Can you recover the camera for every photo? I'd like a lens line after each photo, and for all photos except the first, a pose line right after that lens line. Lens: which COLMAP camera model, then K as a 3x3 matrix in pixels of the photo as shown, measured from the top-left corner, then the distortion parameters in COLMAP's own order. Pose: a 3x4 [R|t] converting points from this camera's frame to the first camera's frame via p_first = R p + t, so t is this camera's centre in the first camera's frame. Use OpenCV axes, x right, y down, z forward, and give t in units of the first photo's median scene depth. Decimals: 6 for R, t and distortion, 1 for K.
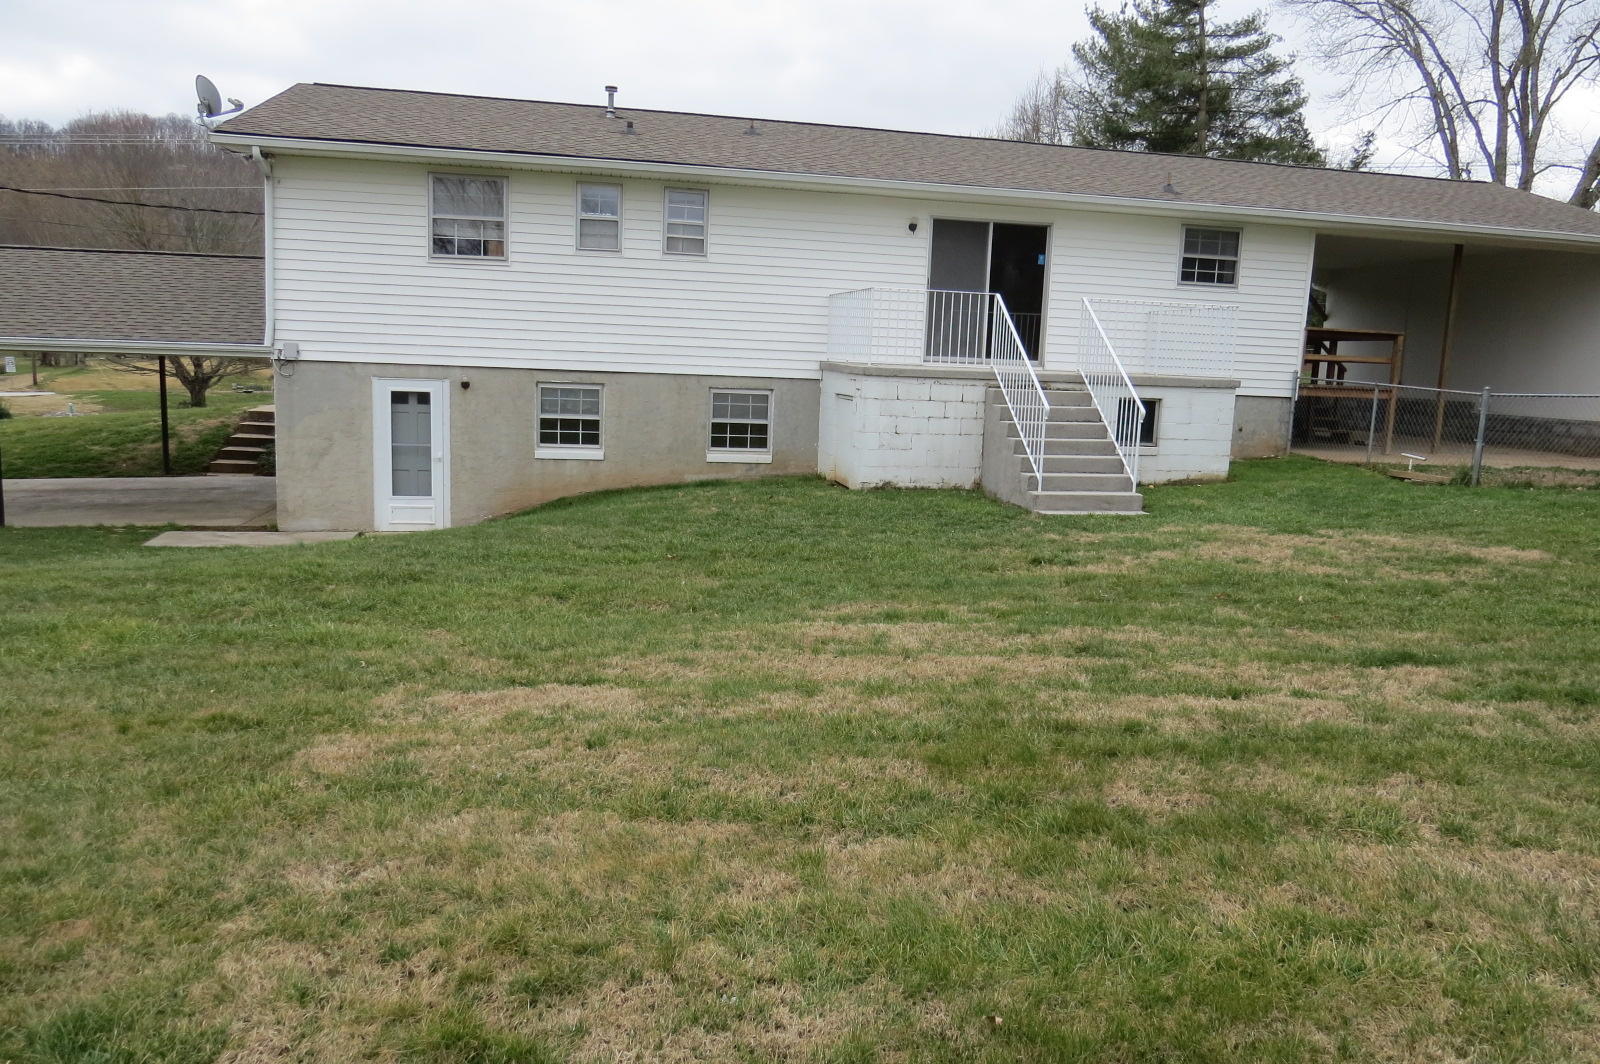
lens RADIAL K [[1145.9, 0, 800.8], [0, 1145.9, 534.6], [0, 0, 1]] dist [-0.030938, 0.001992]
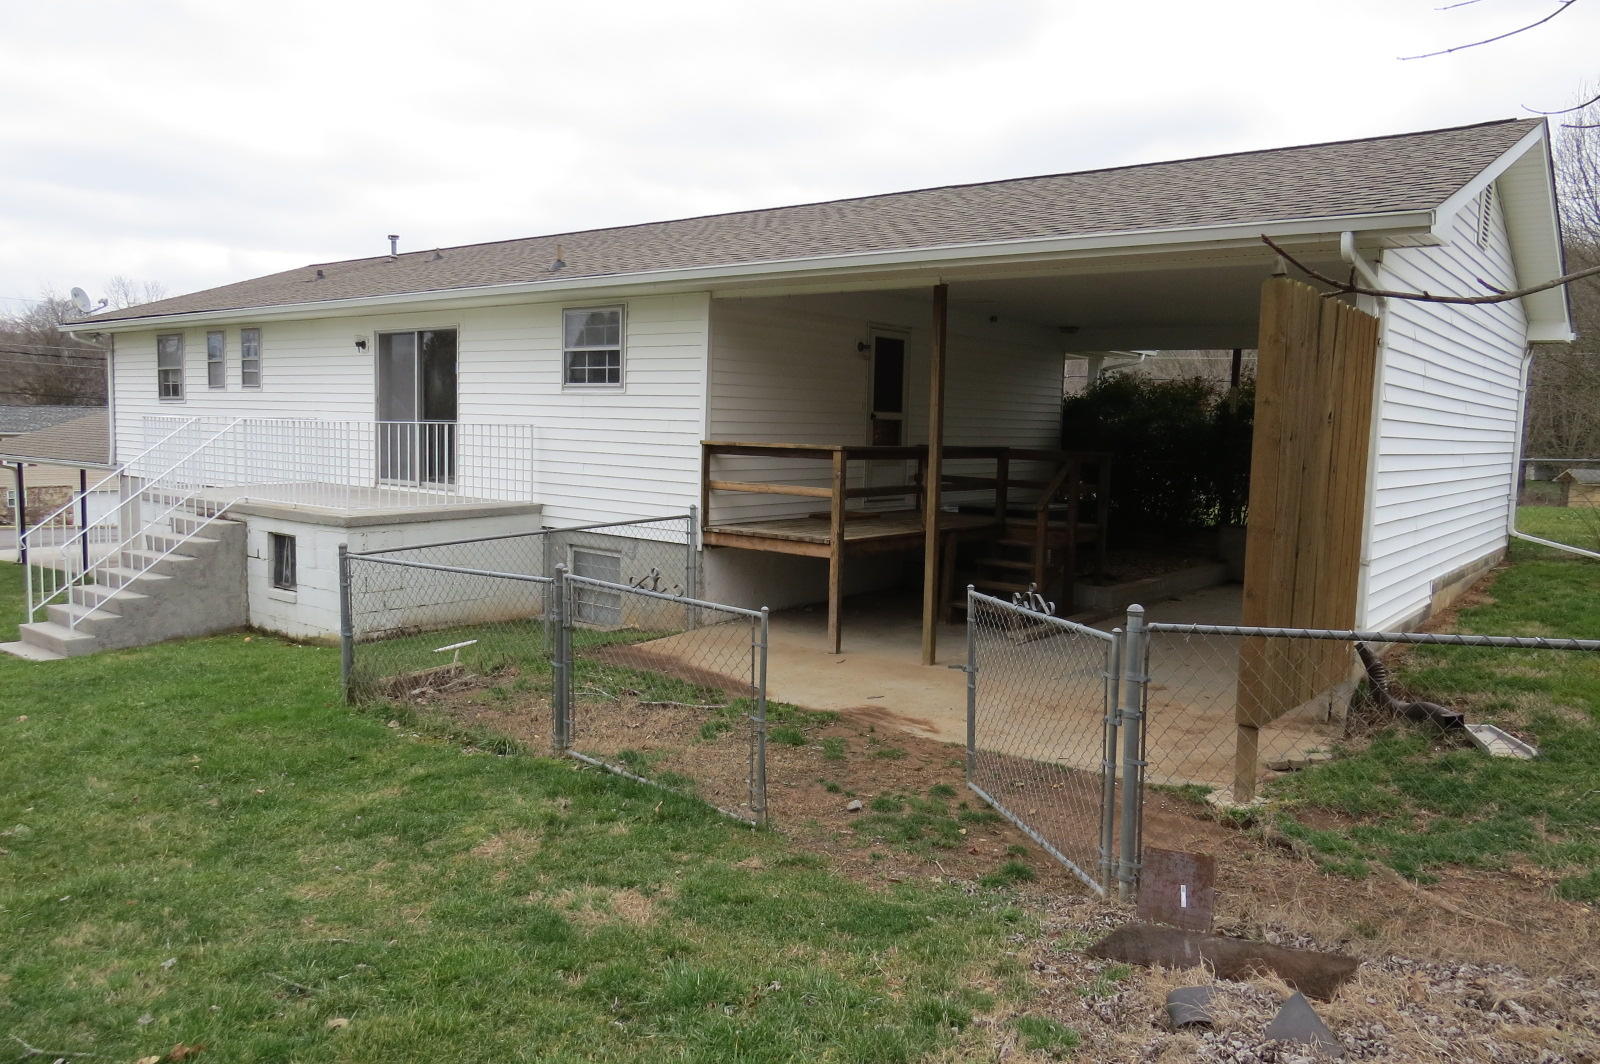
lens RADIAL K [[1145.9, 0, 801.4], [0, 1145.9, 529.7], [0, 0, 1]] dist [-0.030938, 0.001992]
pose [[0.634331, 0.051876, -0.771319, 1.112211], [-0.119829, 0.992285, -0.031809, -0.132313], [0.763718, 0.112604, 0.635654, 0.709436]]
